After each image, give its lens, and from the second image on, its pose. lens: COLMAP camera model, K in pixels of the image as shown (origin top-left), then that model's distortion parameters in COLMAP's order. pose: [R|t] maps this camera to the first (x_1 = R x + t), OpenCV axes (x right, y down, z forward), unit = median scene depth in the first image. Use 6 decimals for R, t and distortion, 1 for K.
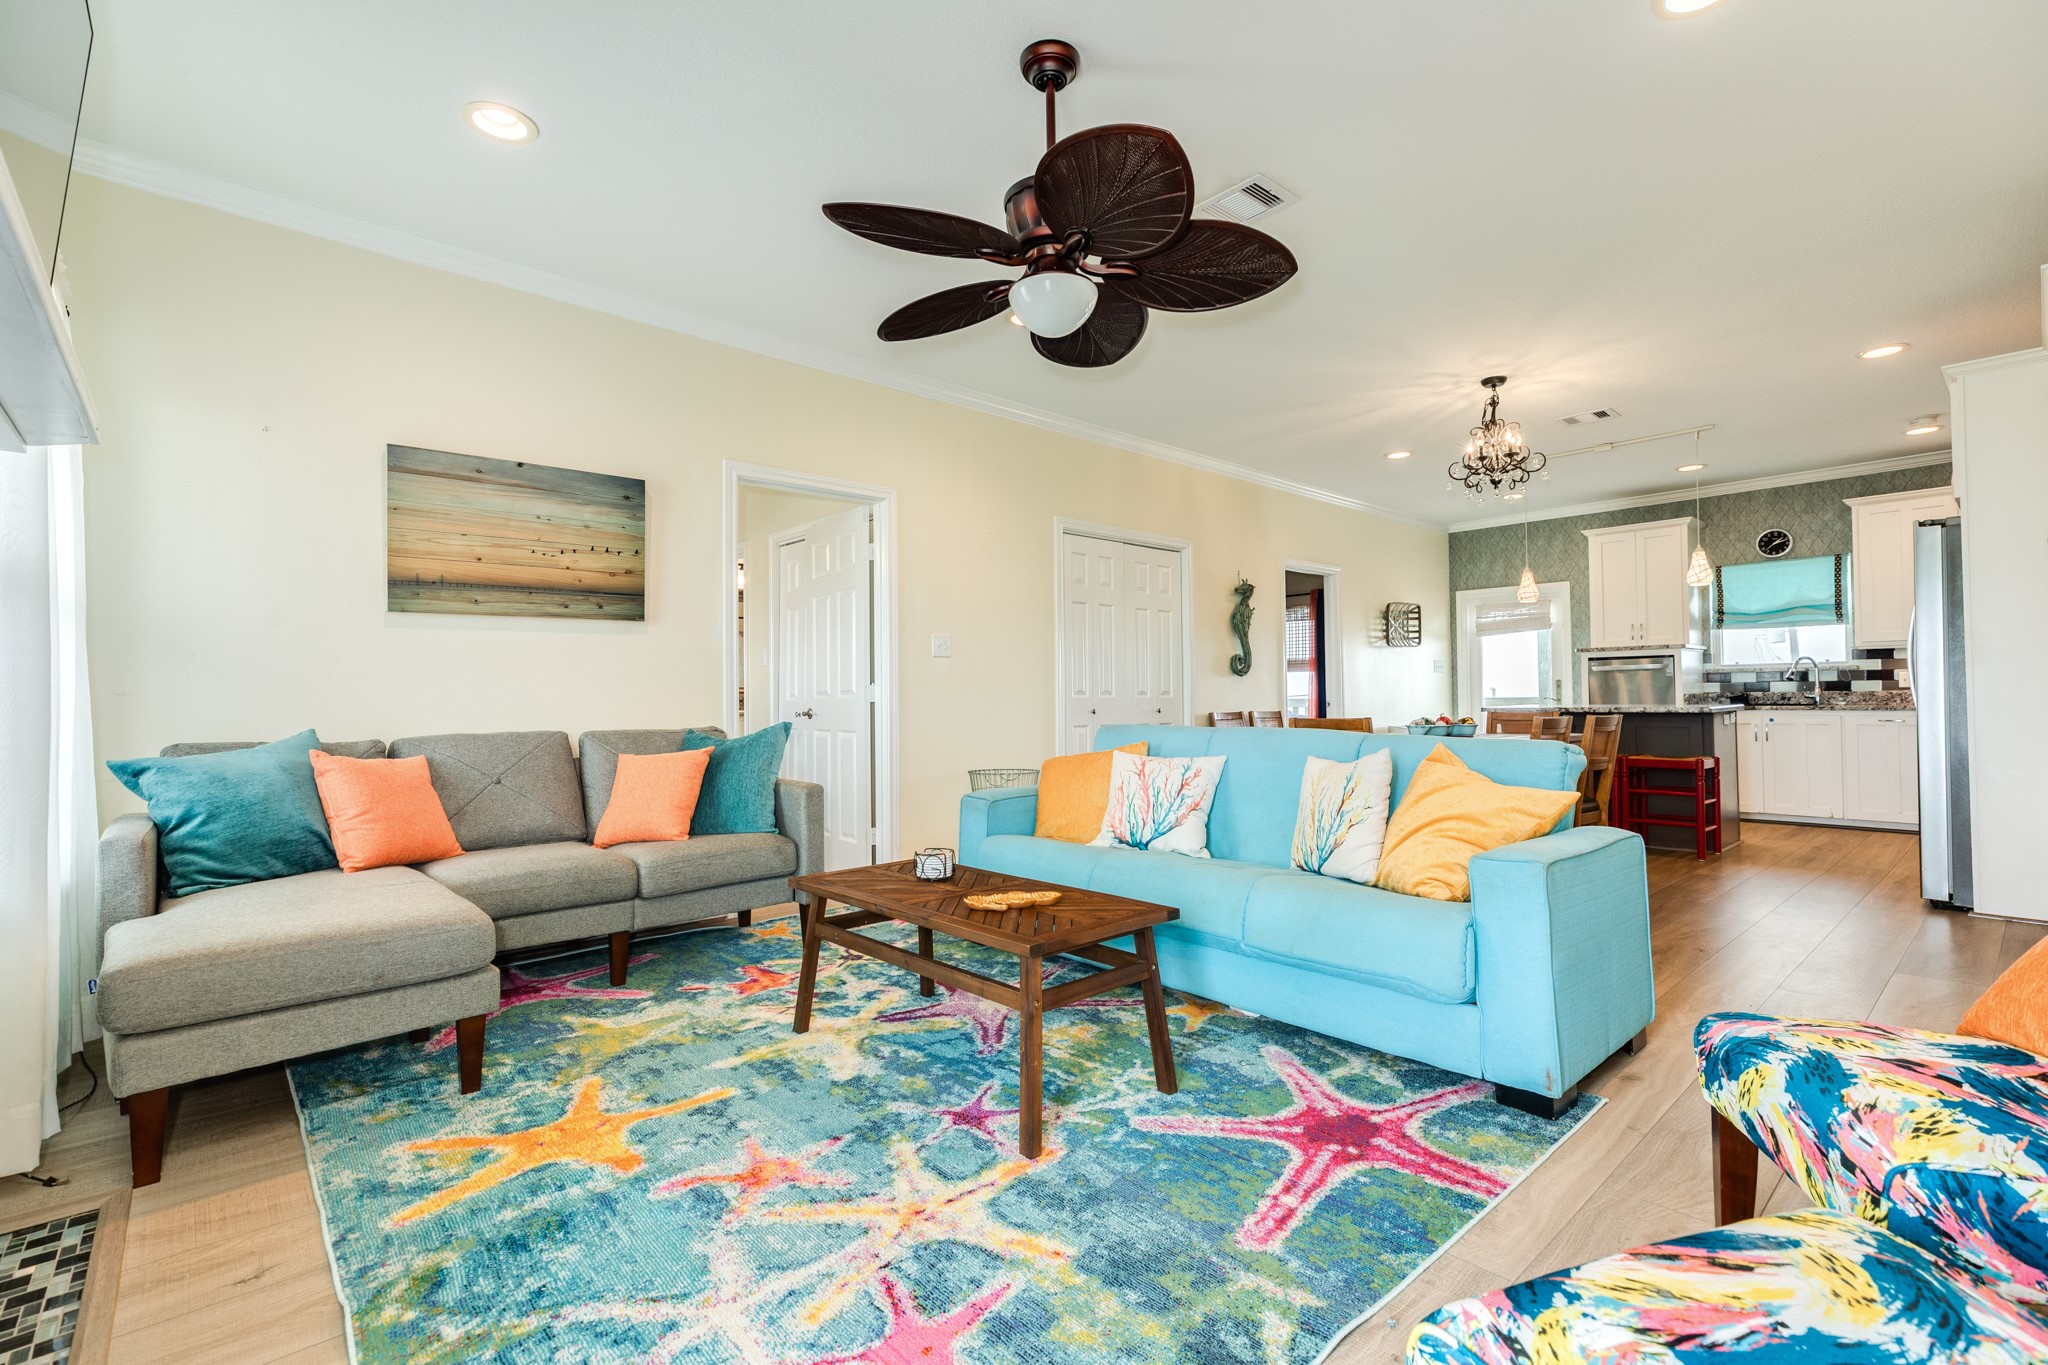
lens RADIAL K [[911.9, 0, 1021.5], [0, 911.9, 679.3], [0, 0, 1]] dist [0.006854, -0.000949]
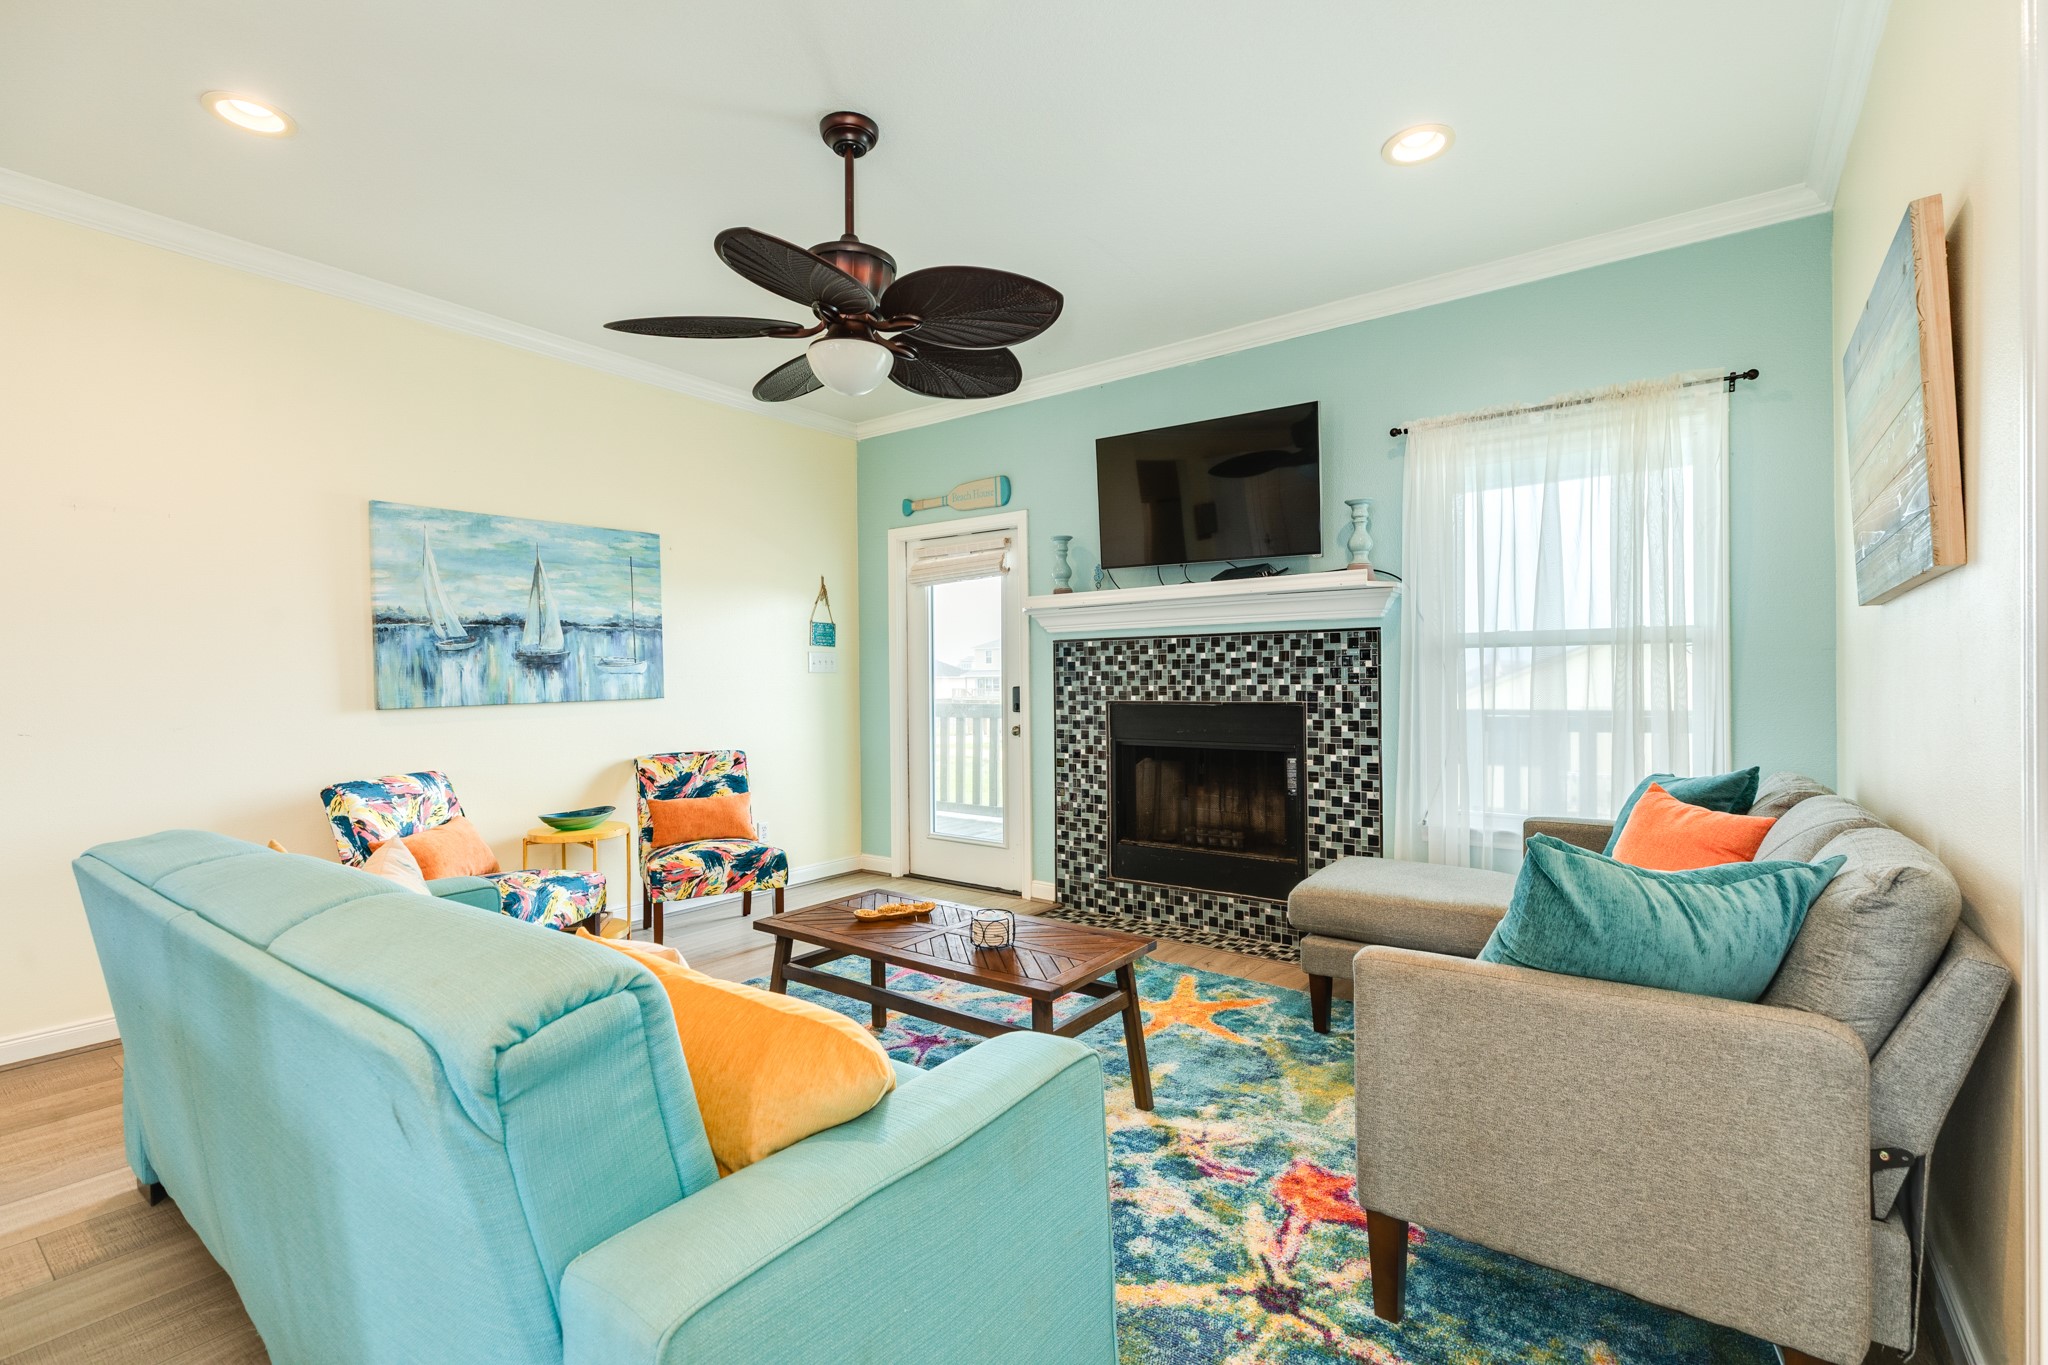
lens RADIAL K [[911.9, 0, 1020.9], [0, 911.9, 678.5], [0, 0, 1]] dist [0.006854, -0.000949]
pose [[-0.980162, 0.016658, -0.197497, 0.021481], [0.021585, 0.999507, -0.022819, -0.009921], [0.197020, -0.026629, -0.980038, 0.781161]]
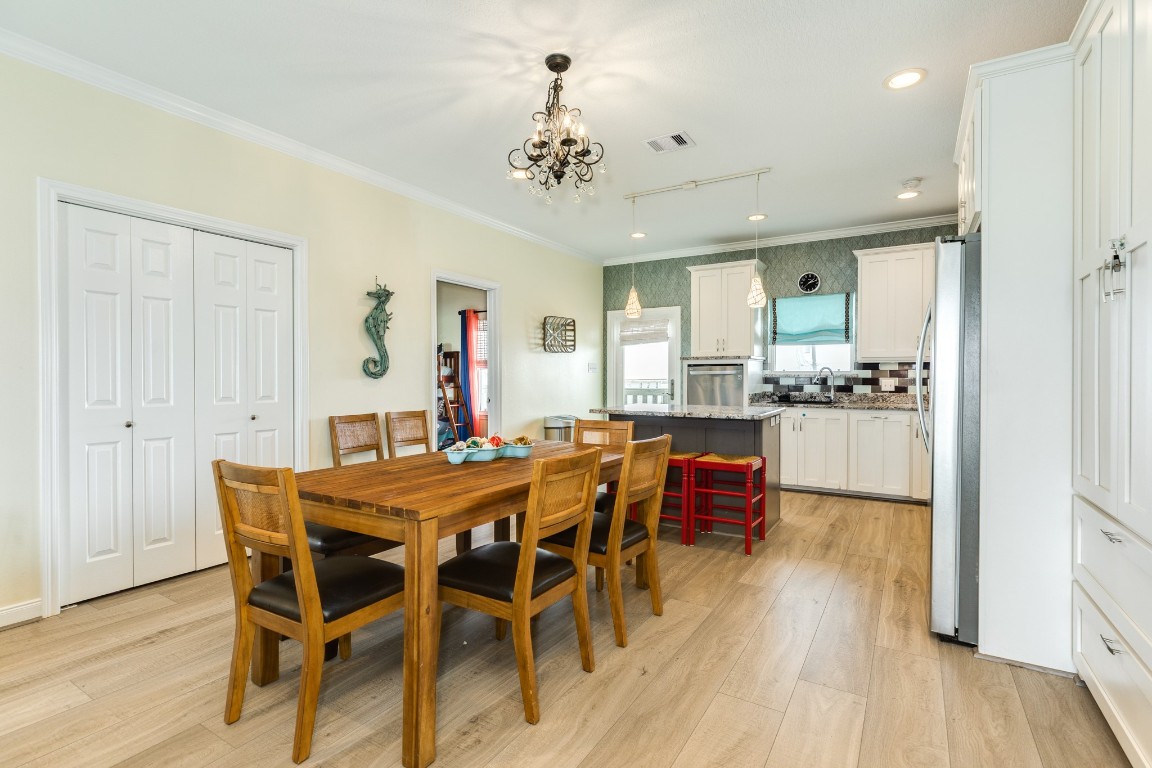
lens RADIAL K [[541.6, 0, 572.8], [0, 541.6, 382.4], [0, 0, 1]] dist [-0.003920, 0.000338]
pose [[0.959542, 0.006724, 0.281485, 0.296388], [-0.015714, 0.999436, 0.029693, -0.021737], [-0.281126, -0.032915, 0.959106, 0.368056]]
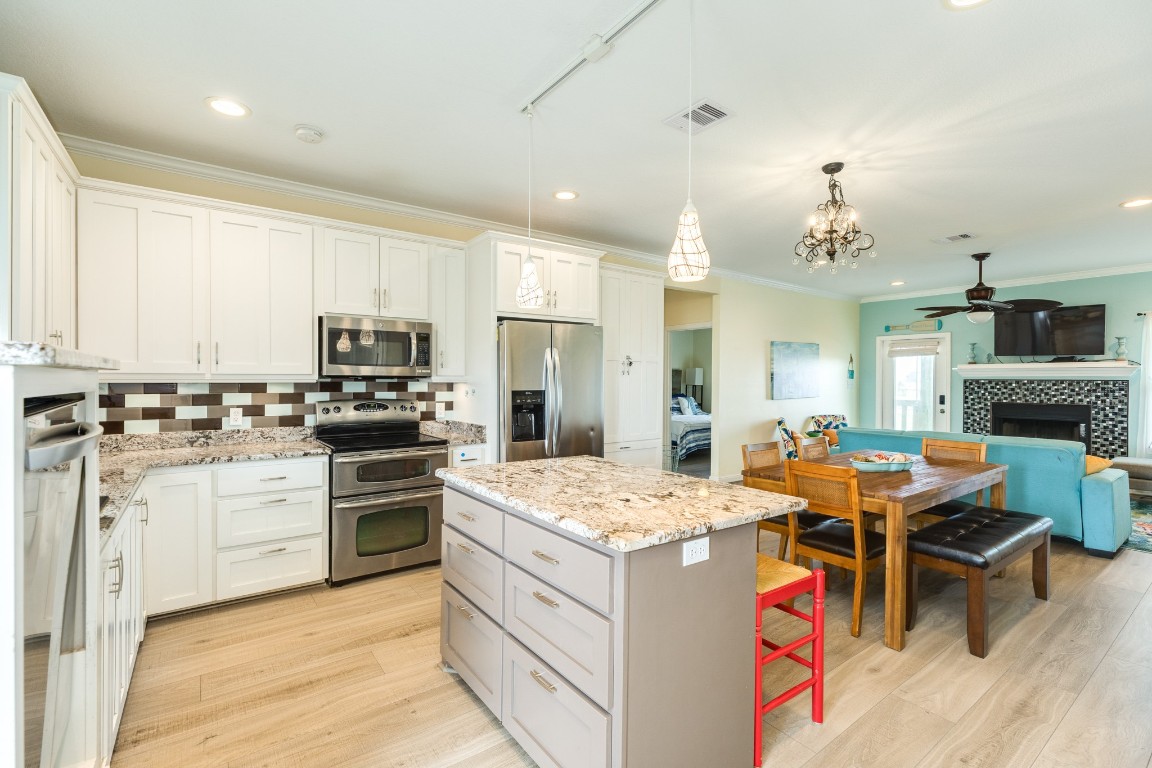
lens RADIAL K [[512.9, 0, 574.6], [0, 512.9, 382.0], [0, 0, 1]] dist [0.006854, -0.000949]
pose [[-0.995362, 0.002379, 0.096168, 0.607142], [0.000688, 0.999845, -0.017612, -0.031049], [-0.096195, -0.017464, -0.995209, 1.303940]]
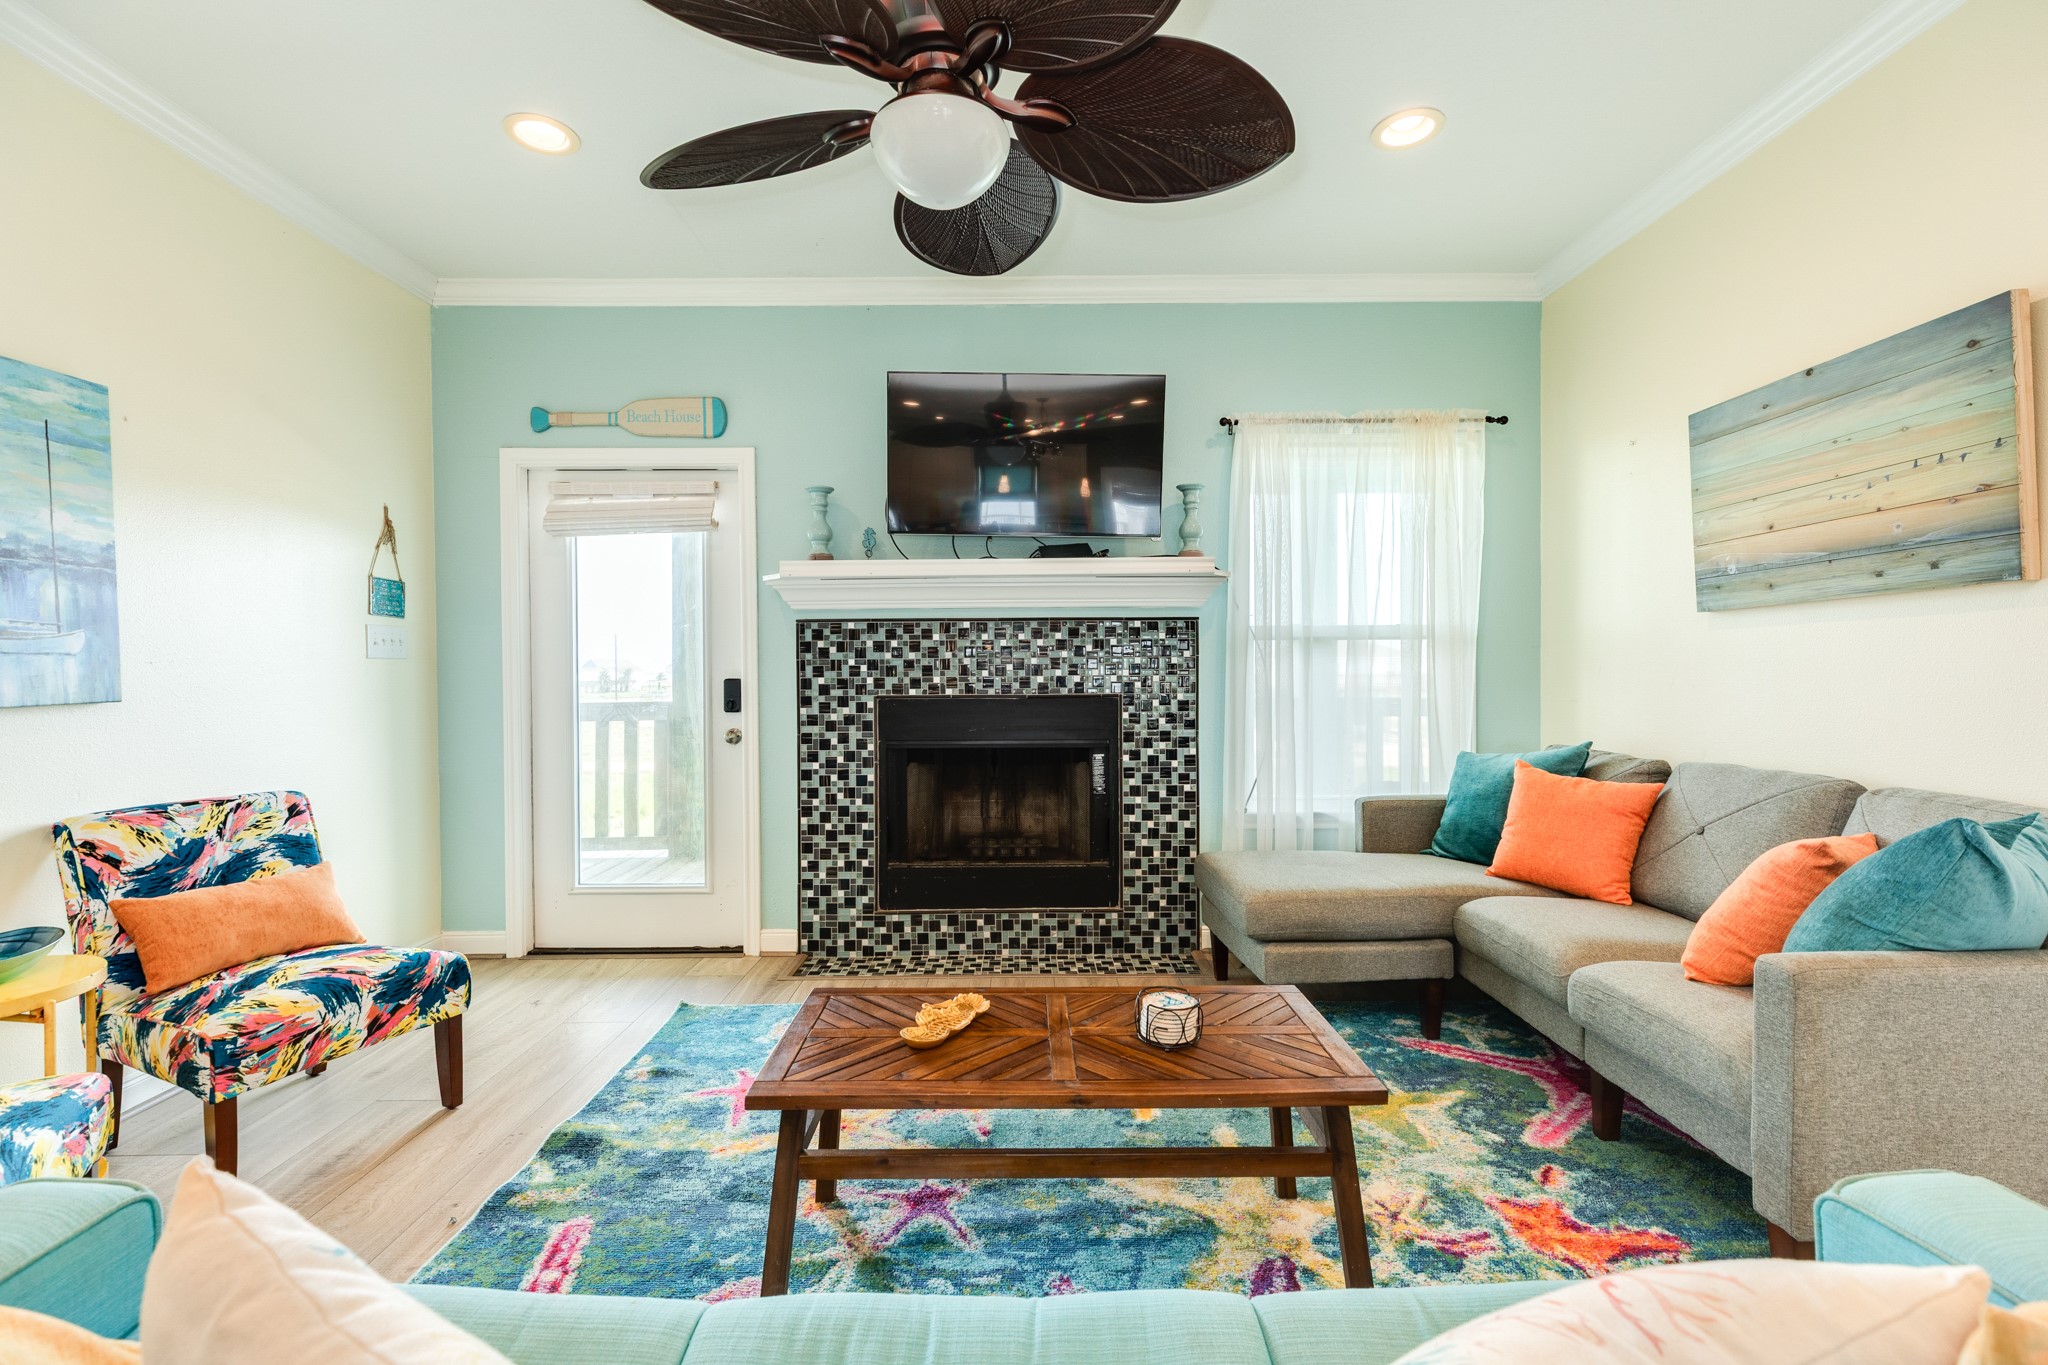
lens RADIAL K [[911.9, 0, 1019.9], [0, 911.9, 679.0], [0, 0, 1]] dist [0.006854, -0.000949]
pose [[-0.665859, 0.020697, -0.745791, 0.184615], [0.028831, 0.999582, 0.001998, -0.016362], [0.745521, -0.020172, -0.666177, 0.557267]]
